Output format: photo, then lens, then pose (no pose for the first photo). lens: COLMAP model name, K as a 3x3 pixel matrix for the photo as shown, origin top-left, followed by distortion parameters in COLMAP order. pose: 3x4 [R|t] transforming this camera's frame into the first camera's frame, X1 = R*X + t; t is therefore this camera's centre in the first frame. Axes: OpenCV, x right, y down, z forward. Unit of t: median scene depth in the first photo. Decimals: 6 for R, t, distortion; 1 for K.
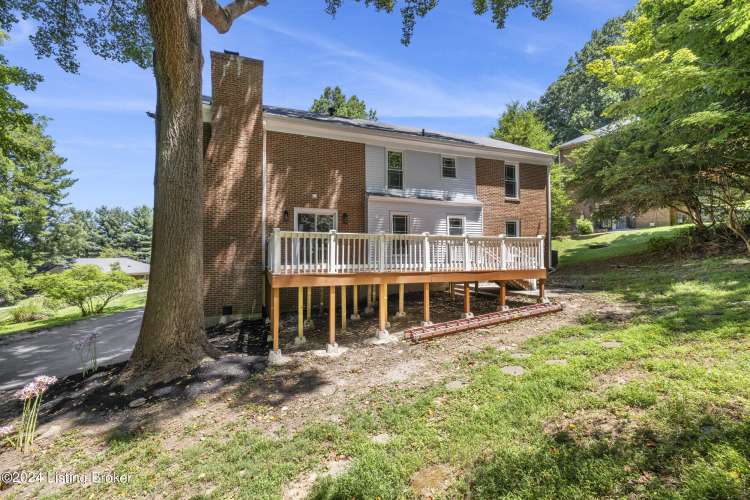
lens RADIAL K [[320.5, 0, 342.9], [0, 320.5, 267.2], [0, 0, 1]] dist [-0.000454, -0.000085]
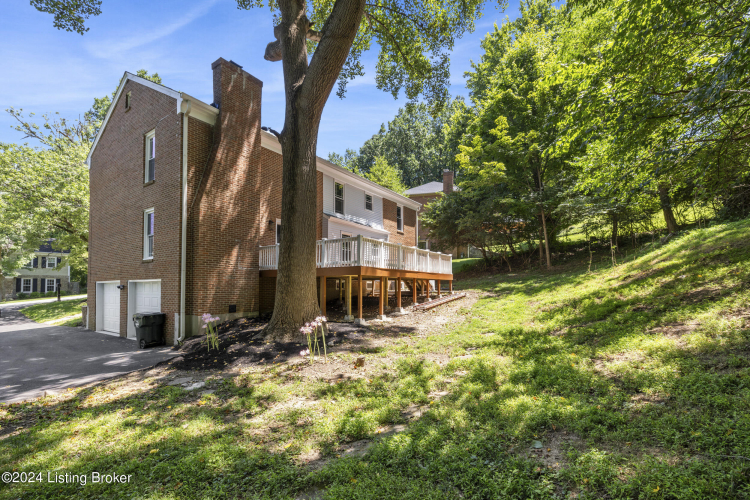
lens RADIAL K [[329.8, 0, 361.1], [0, 329.8, 300.3], [0, 0, 1]] dist [-0.000264, -0.000040]
pose [[0.822780, -0.014076, 0.568186, -0.621858], [0.004038, 0.999813, 0.018923, 0.087467], [-0.568346, -0.013275, 0.822683, -0.137077]]
